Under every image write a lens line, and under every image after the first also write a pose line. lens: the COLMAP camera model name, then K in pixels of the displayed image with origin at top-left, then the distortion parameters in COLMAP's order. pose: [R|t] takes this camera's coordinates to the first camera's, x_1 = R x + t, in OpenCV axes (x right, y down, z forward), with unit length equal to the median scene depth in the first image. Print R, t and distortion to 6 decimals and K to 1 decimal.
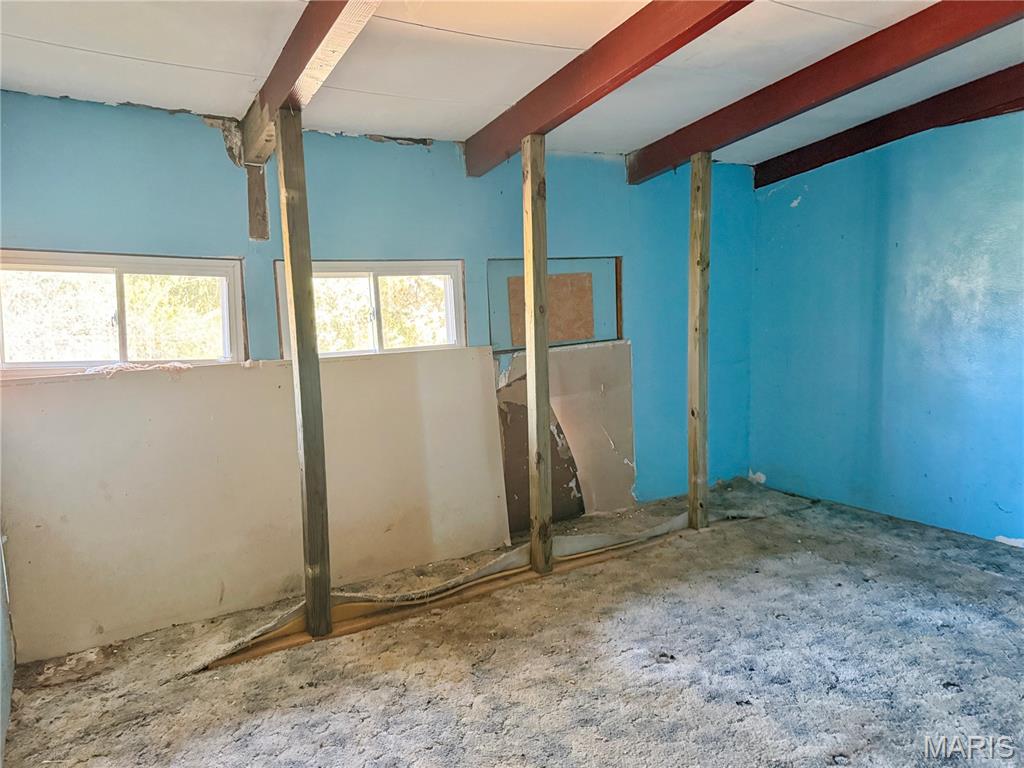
lens RADIAL K [[715.3, 0, 516.2], [0, 715.3, 387.1], [0, 0, 1]] dist [0.048388, -0.054317]
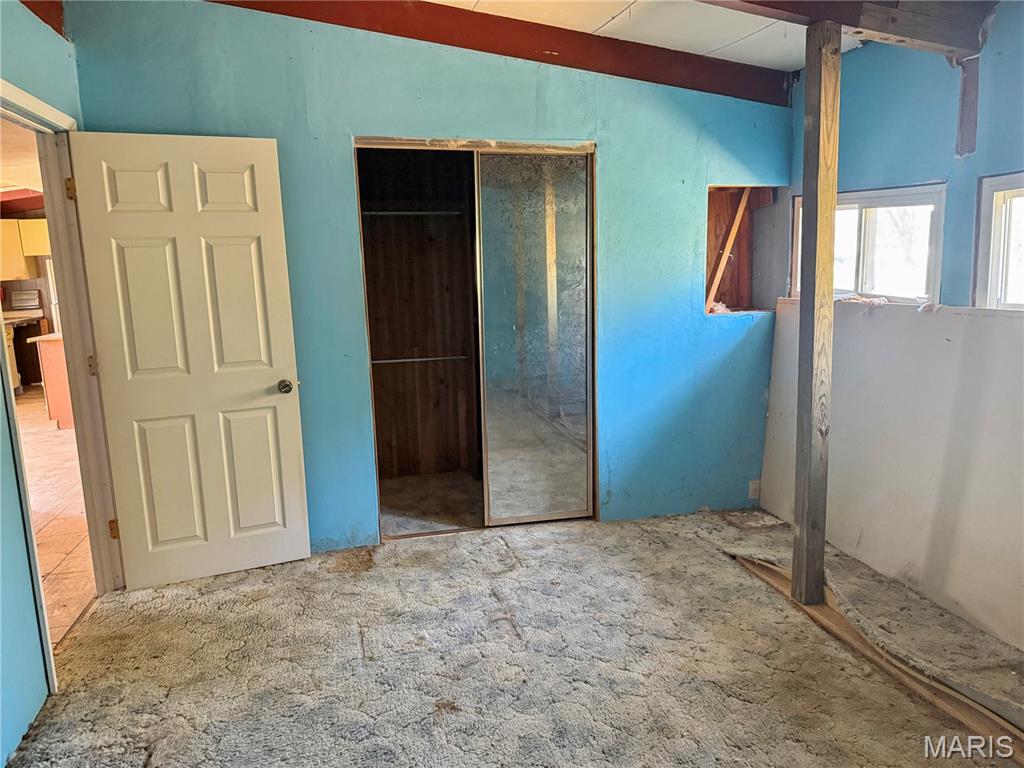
lens RADIAL K [[715.3, 0, 515.2], [0, 715.3, 379.8], [0, 0, 1]] dist [0.048388, -0.054317]
pose [[-0.300905, 0.191658, -0.934197, 0.716342], [-0.076273, 0.971622, 0.223904, -0.125161], [0.950599, 0.138628, -0.277747, 0.947016]]
